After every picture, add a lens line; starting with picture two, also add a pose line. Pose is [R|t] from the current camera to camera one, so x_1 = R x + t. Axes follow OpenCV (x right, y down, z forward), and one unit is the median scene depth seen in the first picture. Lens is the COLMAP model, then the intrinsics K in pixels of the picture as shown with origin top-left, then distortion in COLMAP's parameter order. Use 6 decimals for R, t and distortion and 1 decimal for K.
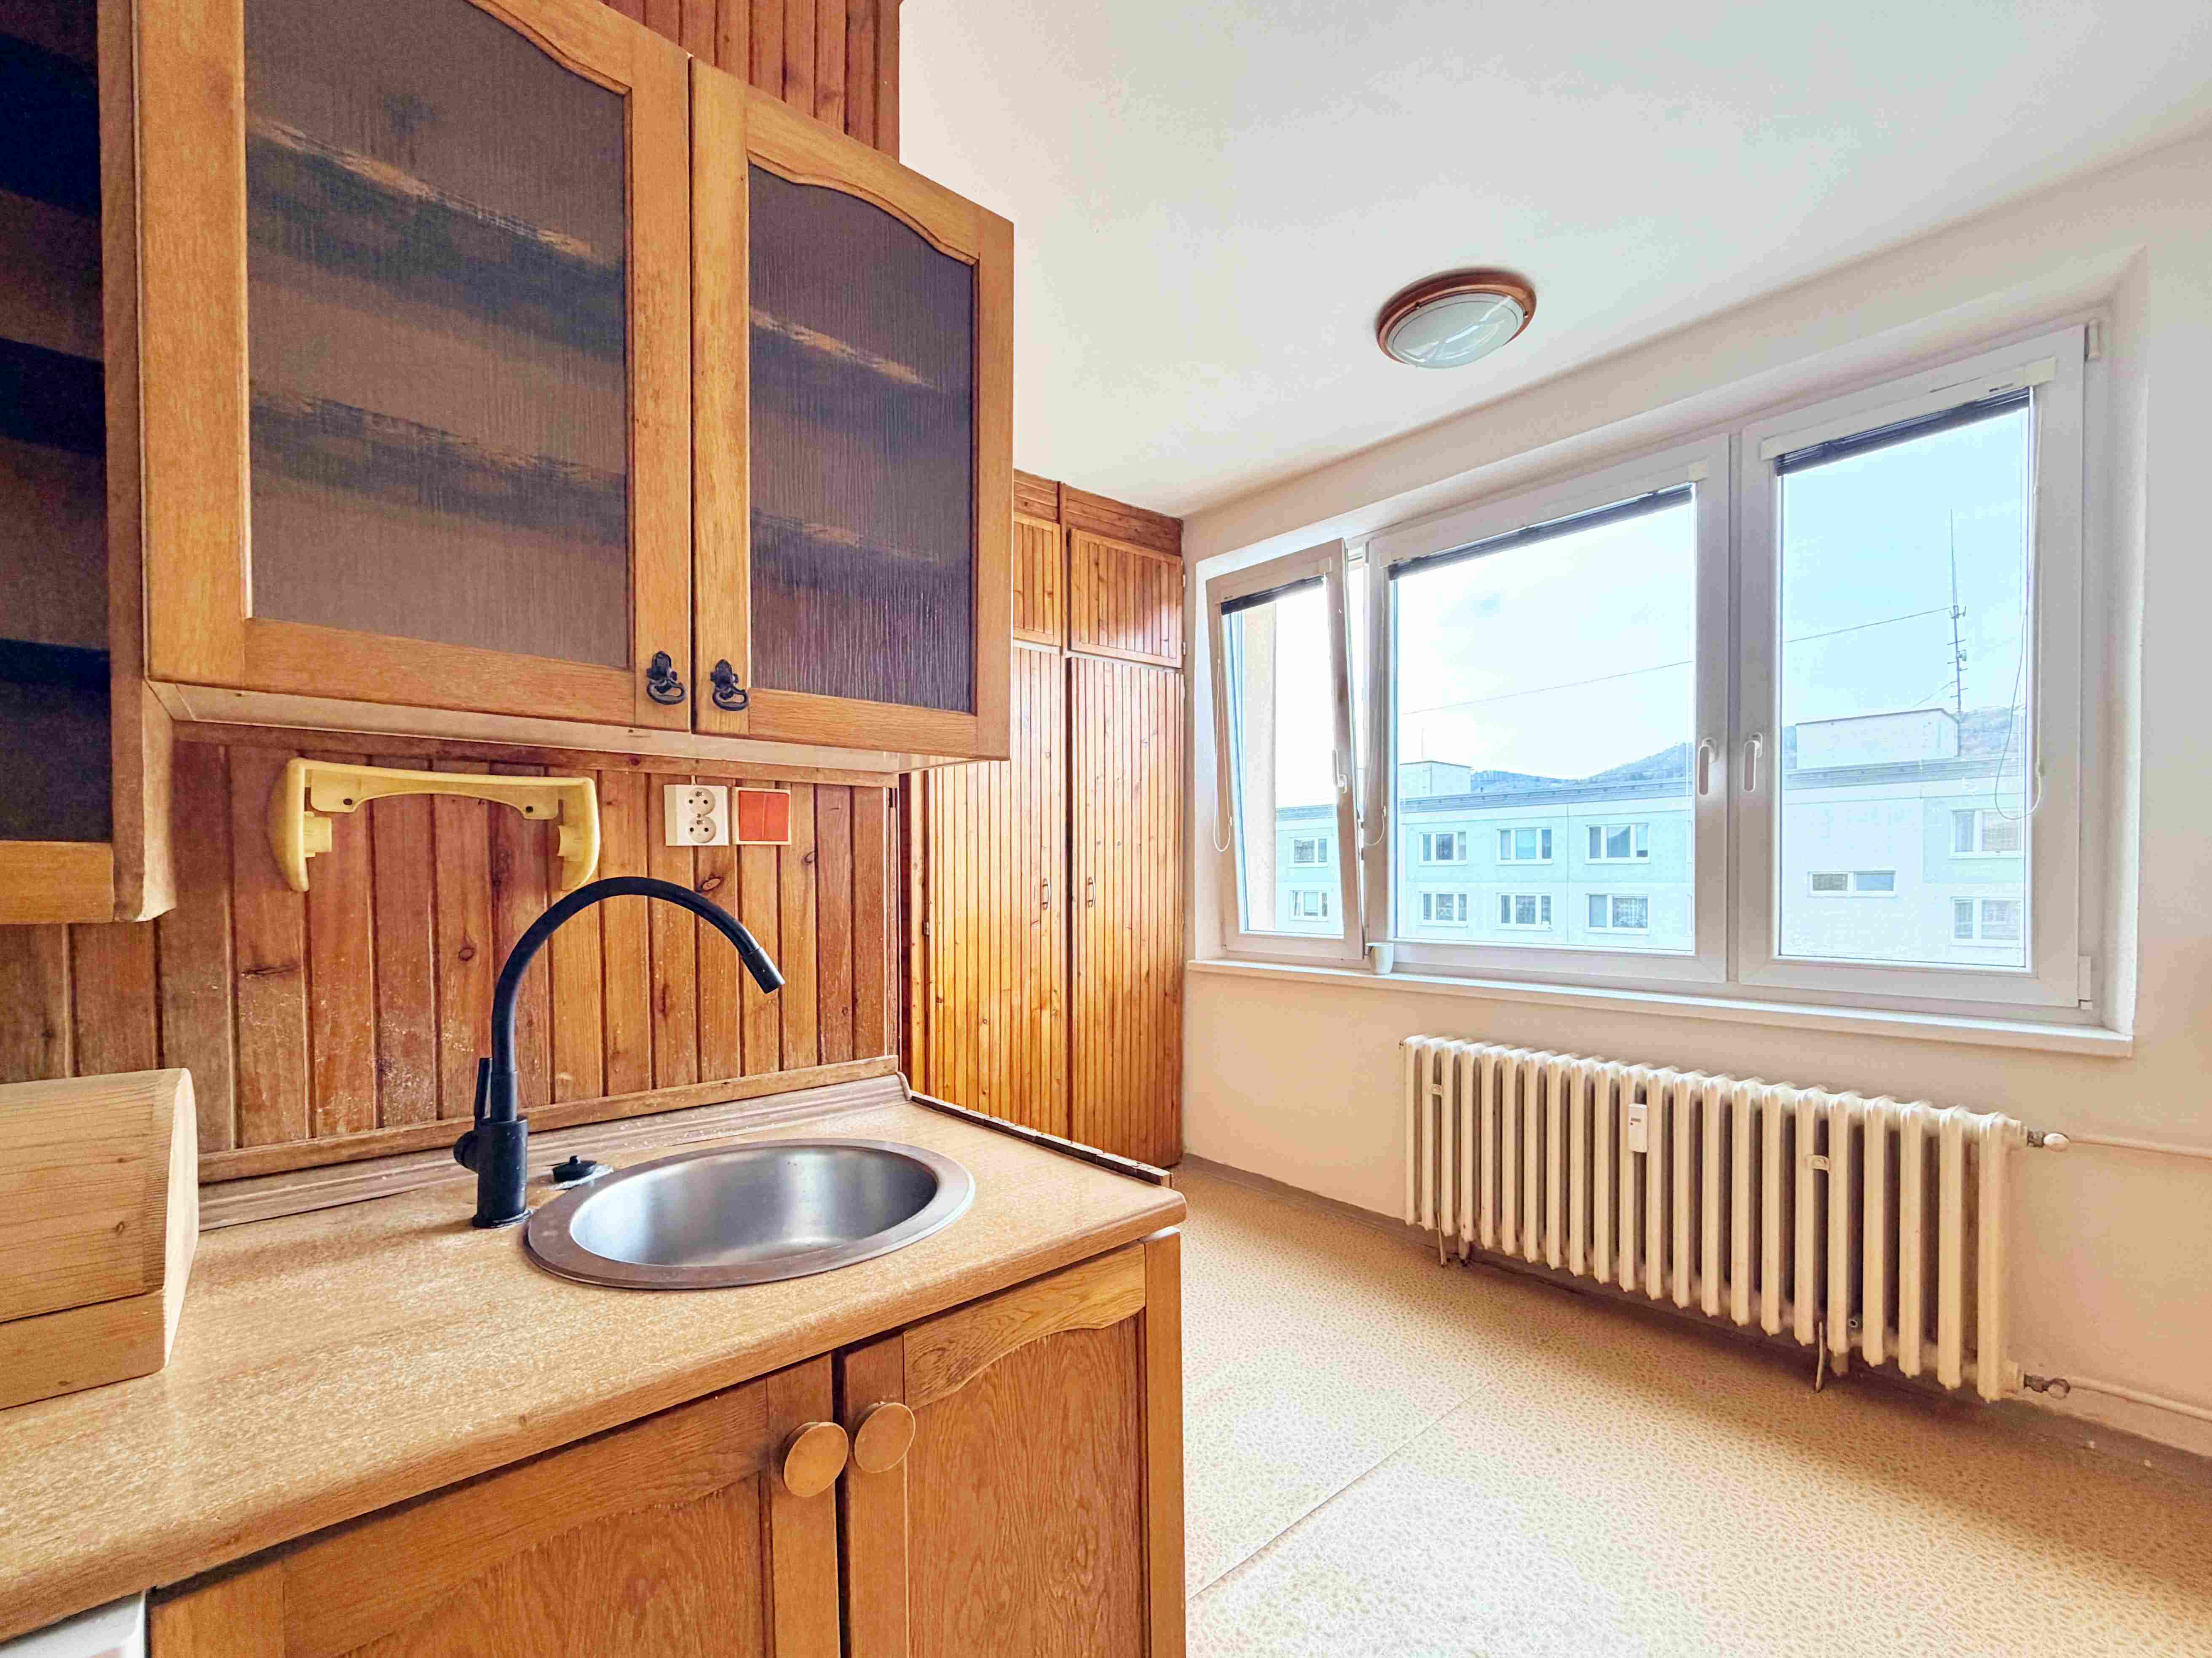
lens RADIAL K [[896.1, 0, 1105.4], [0, 896.1, 893.2], [0, 0, 1]] dist [0.000737, 0.000129]
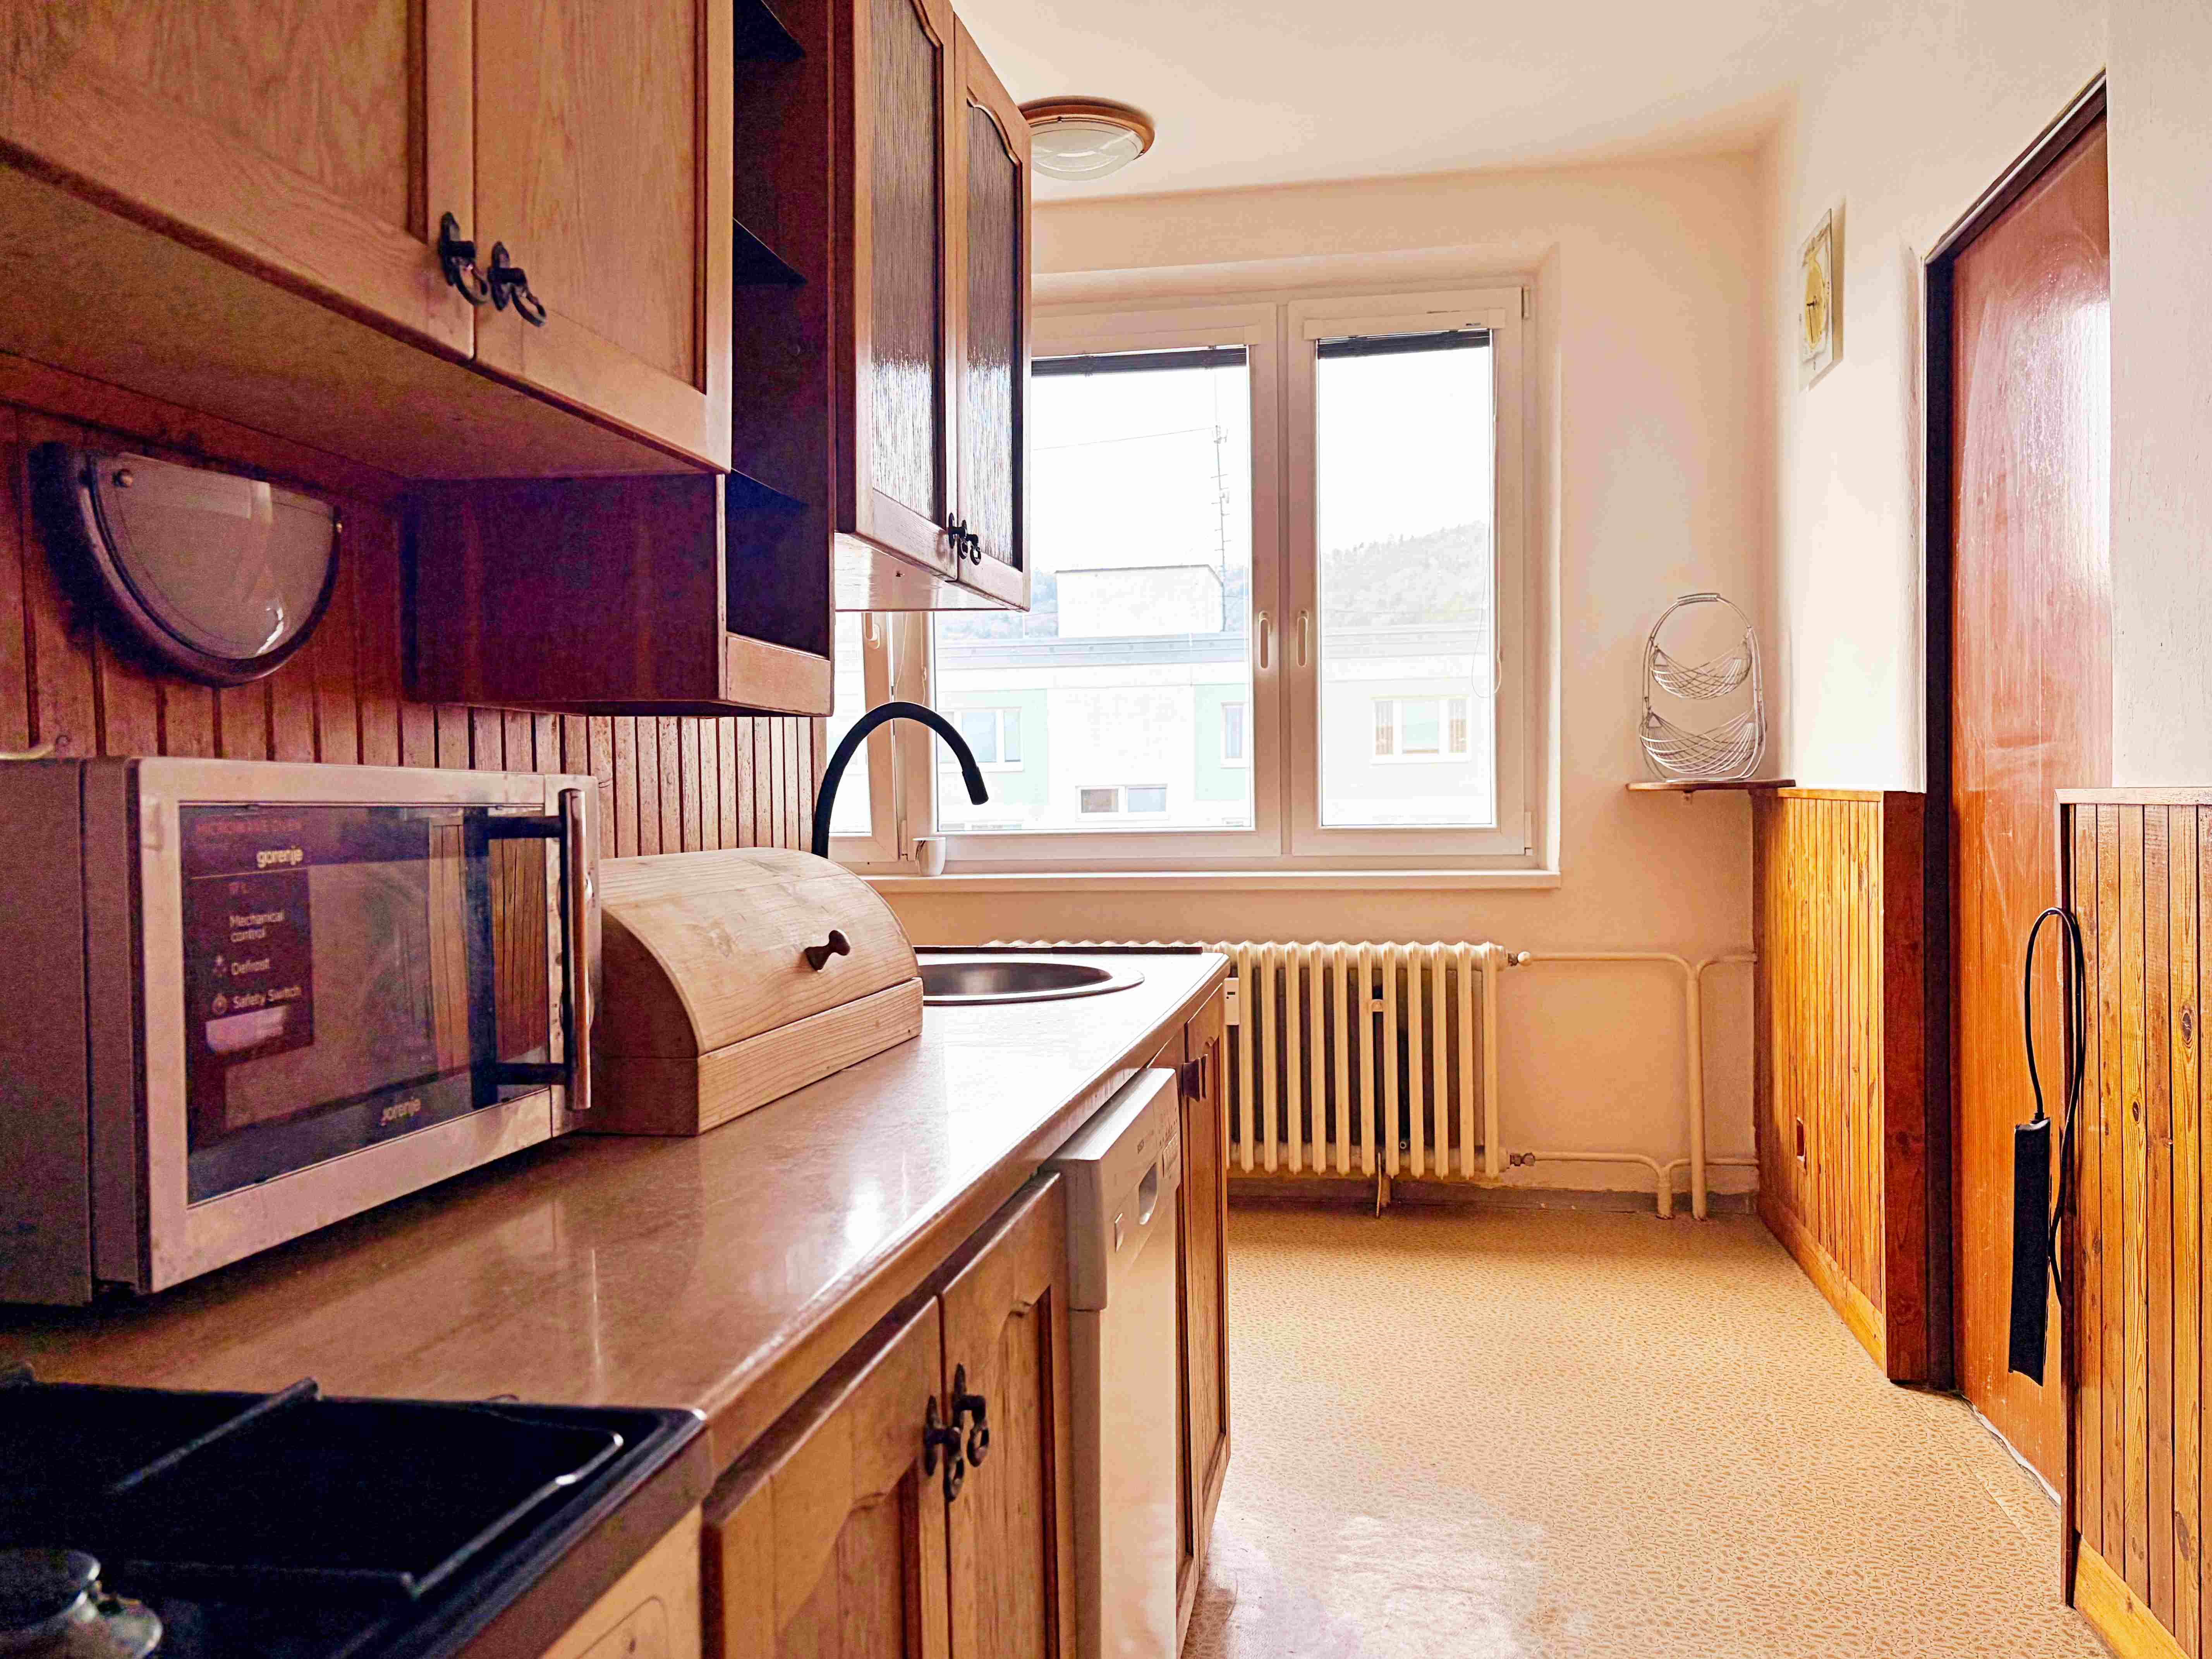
lens RADIAL K [[1682.9, 0, 1106.9], [0, 1682.9, 838.5], [0, 0, 1]] dist [0.044438, -0.045965]
pose [[0.769092, -0.023053, 0.638723, -0.724948], [0.021282, 0.999719, 0.010457, 0.064592], [-0.638784, 0.005551, 0.769366, -0.351769]]
